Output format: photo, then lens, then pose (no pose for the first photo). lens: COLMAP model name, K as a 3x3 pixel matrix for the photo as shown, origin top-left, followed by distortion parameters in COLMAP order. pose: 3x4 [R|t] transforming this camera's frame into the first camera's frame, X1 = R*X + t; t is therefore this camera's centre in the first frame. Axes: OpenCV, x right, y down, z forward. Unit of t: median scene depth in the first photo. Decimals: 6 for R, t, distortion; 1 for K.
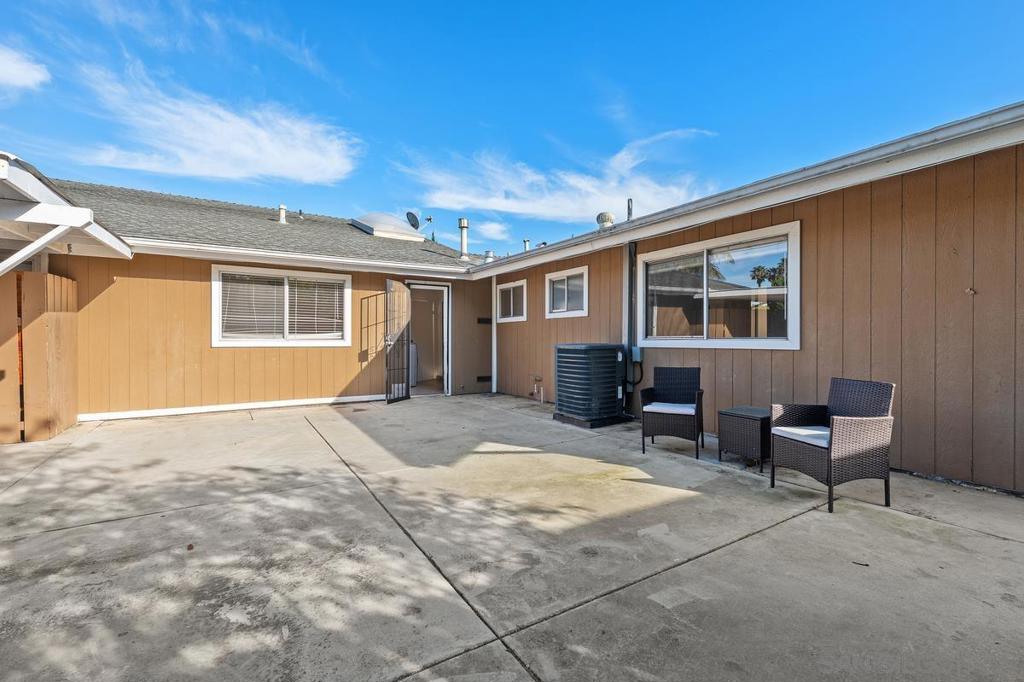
lens RADIAL K [[441.0, 0, 507.9], [0, 441.0, 336.7], [0, 0, 1]] dist [-0.000740, 0.000883]
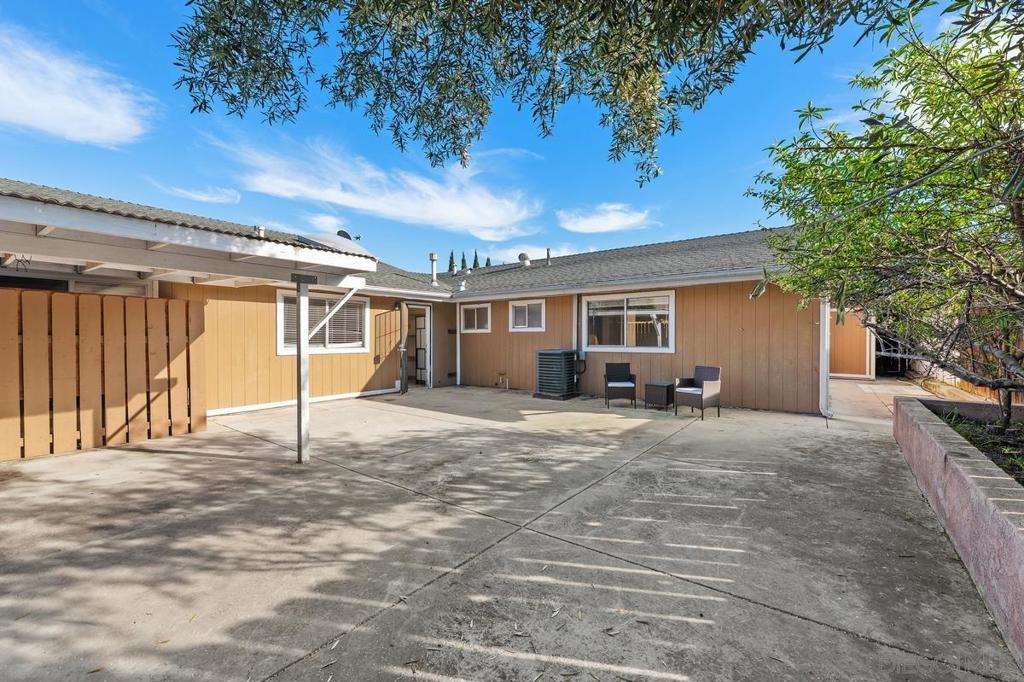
lens RADIAL K [[418.4, 0, 512.1], [0, 418.4, 351.5], [0, 0, 1]] dist [-0.000714, 0.000515]
pose [[0.932069, -0.013285, 0.362038, -0.545306], [-0.000815, 0.999248, 0.038766, -0.039009], [-0.362281, -0.036428, 0.931357, -0.387614]]
